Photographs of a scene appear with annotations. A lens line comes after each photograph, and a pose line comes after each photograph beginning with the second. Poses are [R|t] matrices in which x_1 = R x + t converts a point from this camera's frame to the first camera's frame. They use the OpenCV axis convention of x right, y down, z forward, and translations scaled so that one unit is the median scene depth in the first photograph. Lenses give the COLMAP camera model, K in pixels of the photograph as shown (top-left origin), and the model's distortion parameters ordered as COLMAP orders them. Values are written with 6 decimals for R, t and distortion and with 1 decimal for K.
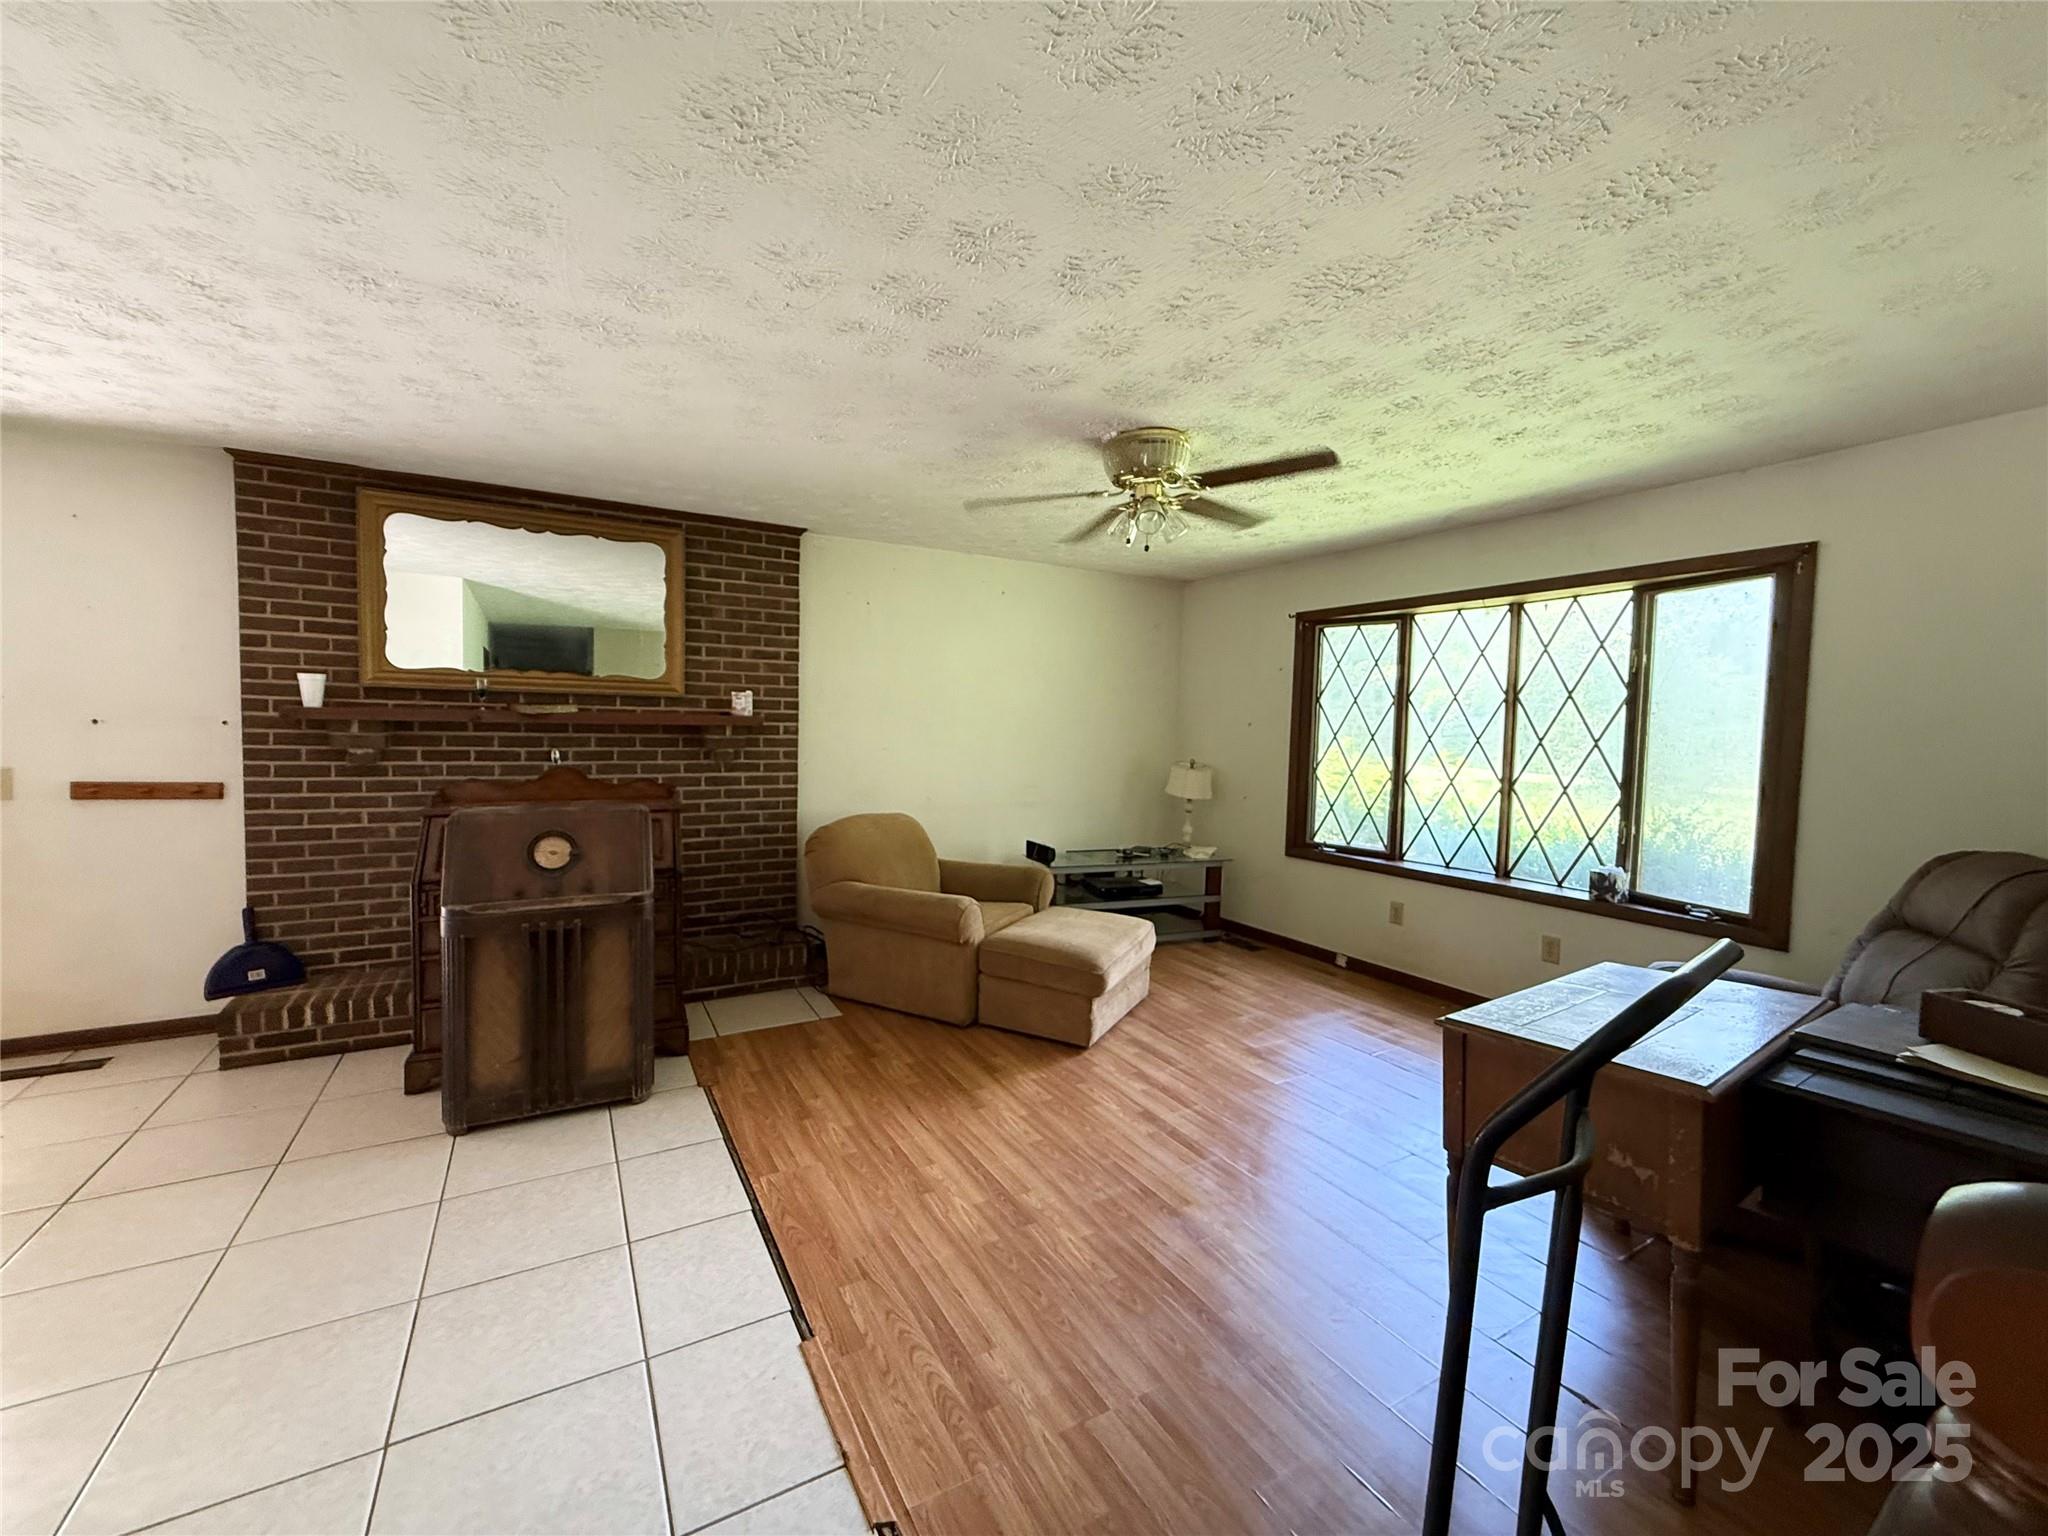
lens RADIAL K [[821.5, 0, 1021.3], [0, 821.5, 754.6], [0, 0, 1]] dist [0.000027, -0.000772]
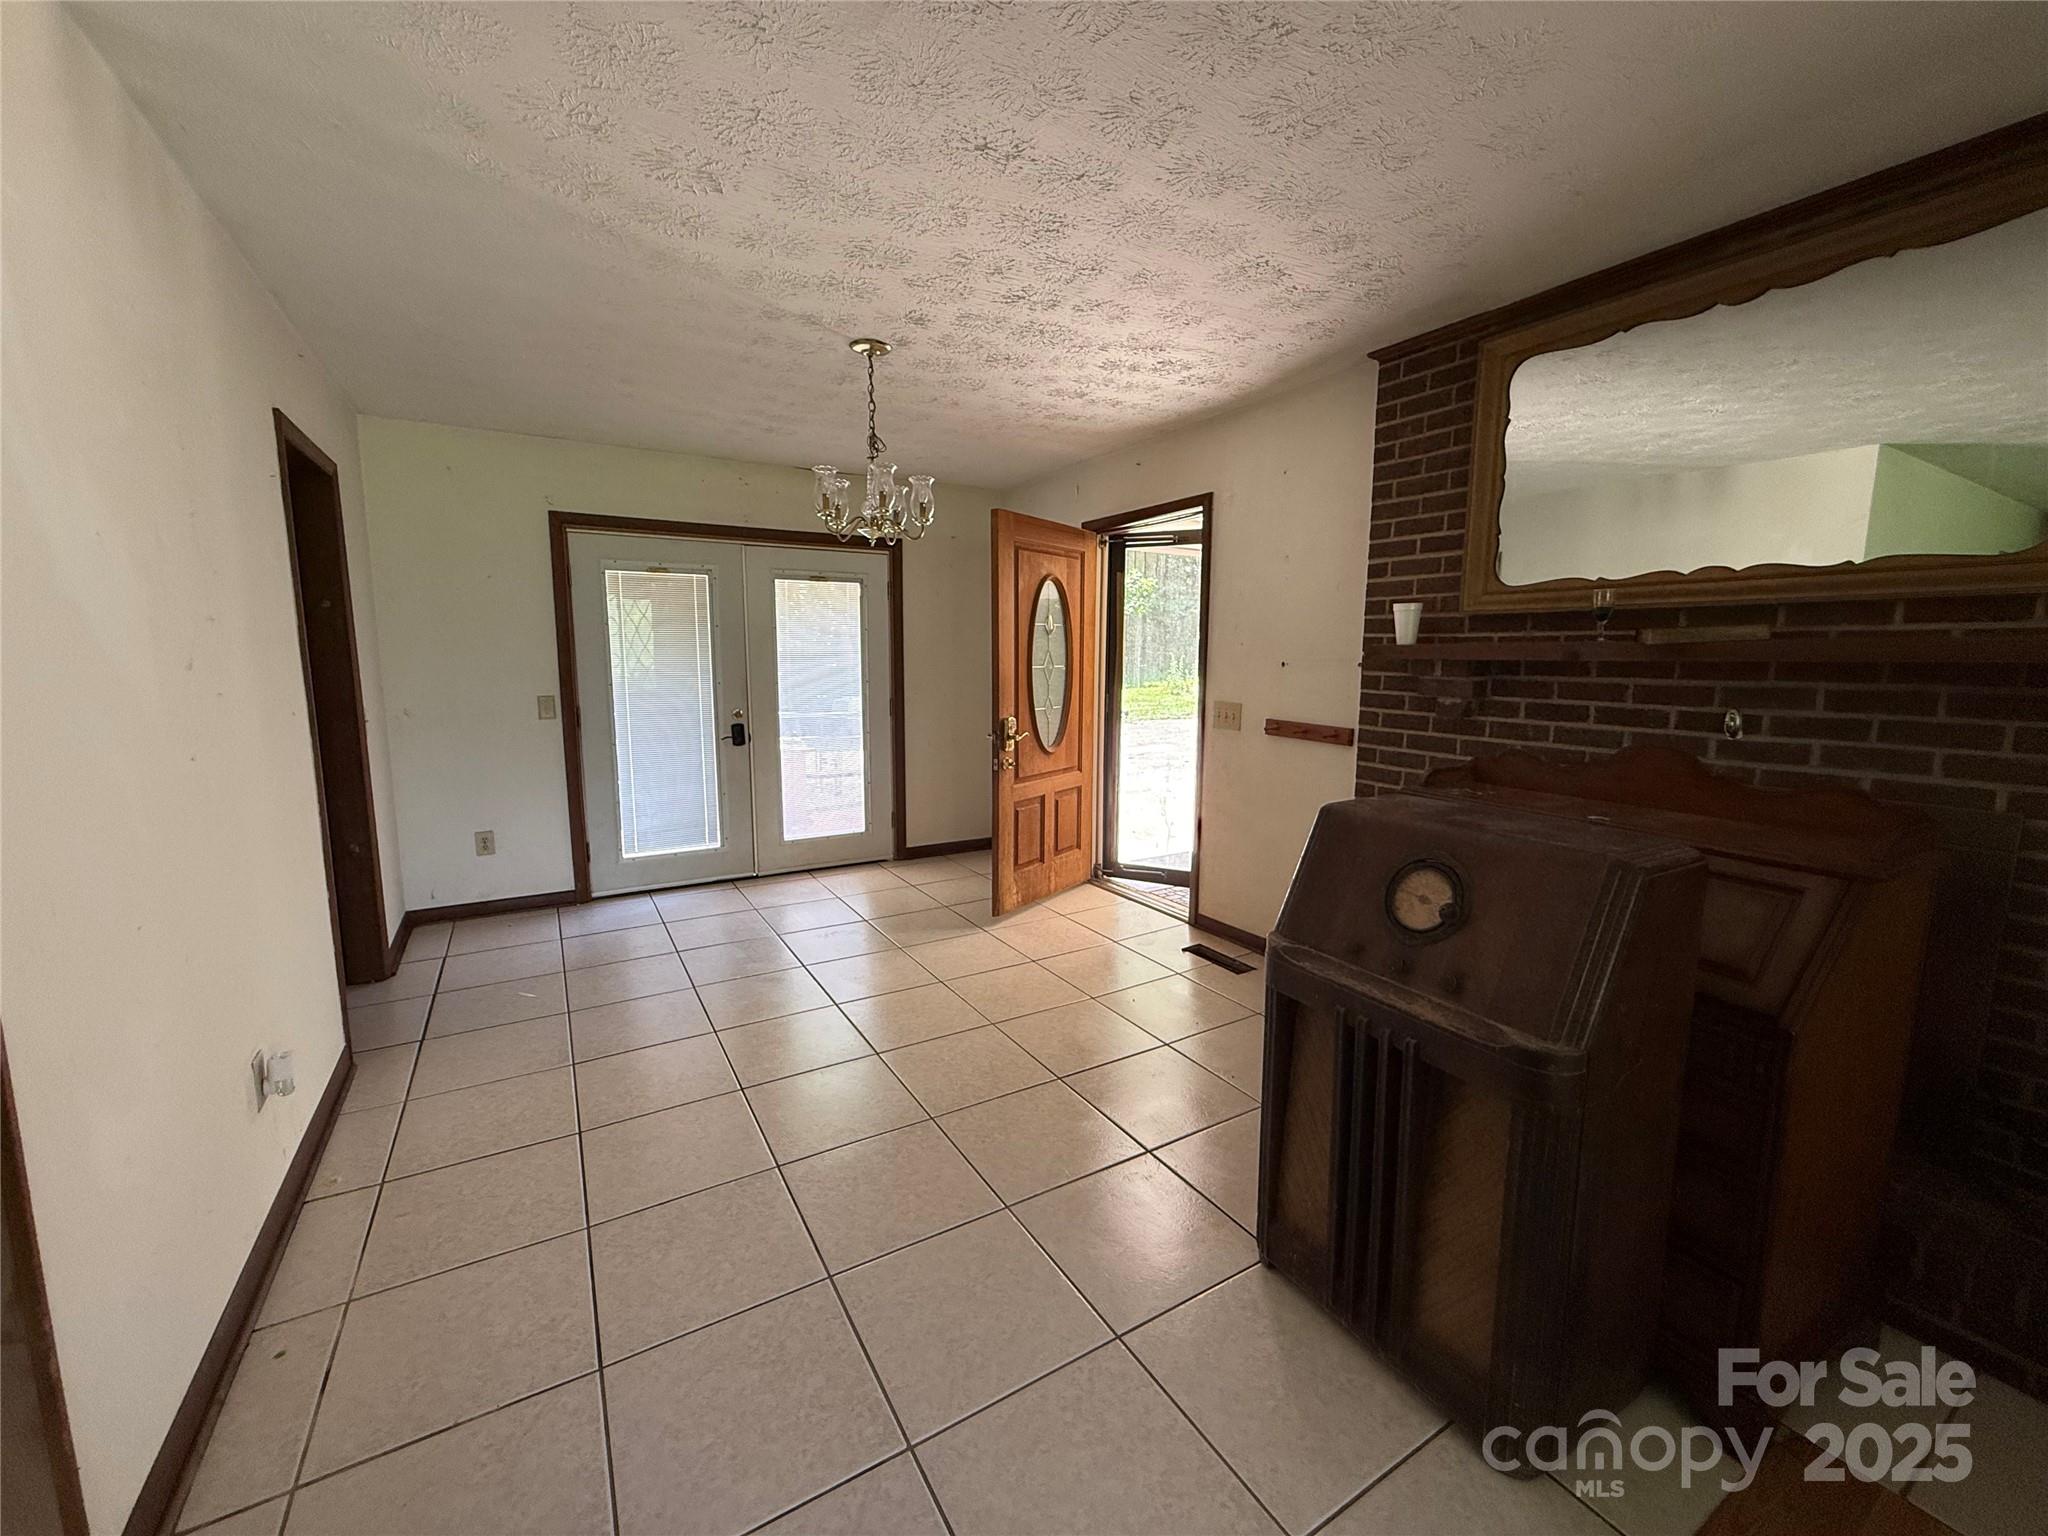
lens RADIAL K [[821.5, 0, 1030.5], [0, 821.5, 766.7], [0, 0, 1]] dist [0.000027, -0.000772]
pose [[0.023604, 0.113867, -0.993216, -0.042555], [-0.037890, 0.992880, 0.112928, -0.015267], [0.999003, 0.034968, 0.027750, 0.600895]]
